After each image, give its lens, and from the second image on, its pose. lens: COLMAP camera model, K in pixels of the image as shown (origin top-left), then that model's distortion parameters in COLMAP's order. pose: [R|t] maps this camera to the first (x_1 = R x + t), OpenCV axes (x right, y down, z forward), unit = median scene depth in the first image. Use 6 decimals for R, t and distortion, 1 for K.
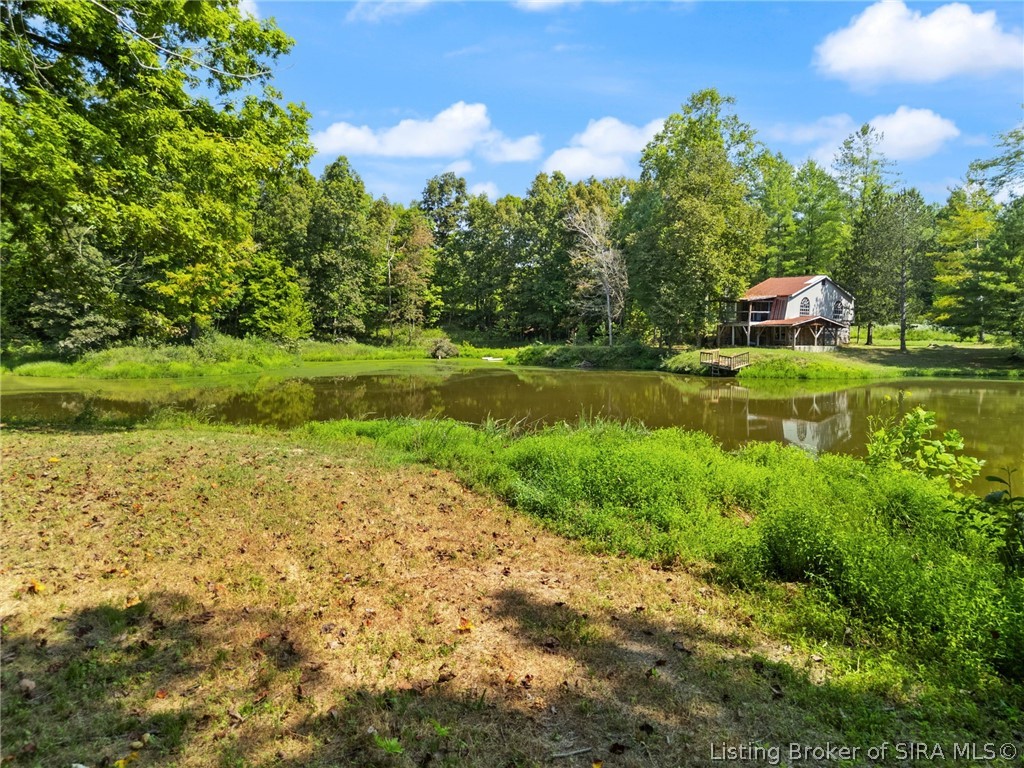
lens RADIAL K [[753.7, 0, 519.2], [0, 753.7, 385.7], [0, 0, 1]] dist [0.036795, -0.021580]
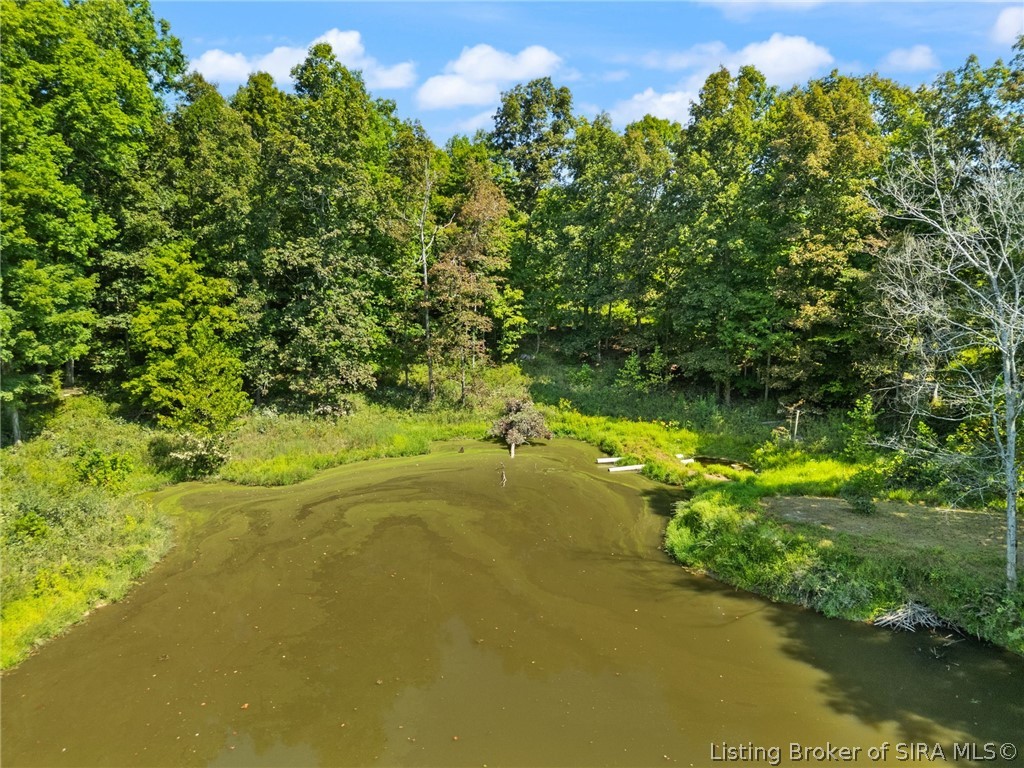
lens RADIAL K [[753.7, 0, 502.1], [0, 753.7, 386.2], [0, 0, 1]] dist [0.036795, -0.021580]
pose [[0.988157, 0.026366, -0.151165, -0.032692], [-0.012296, 0.995565, 0.093265, -0.113567], [0.152954, -0.090302, 0.984099, 0.448738]]
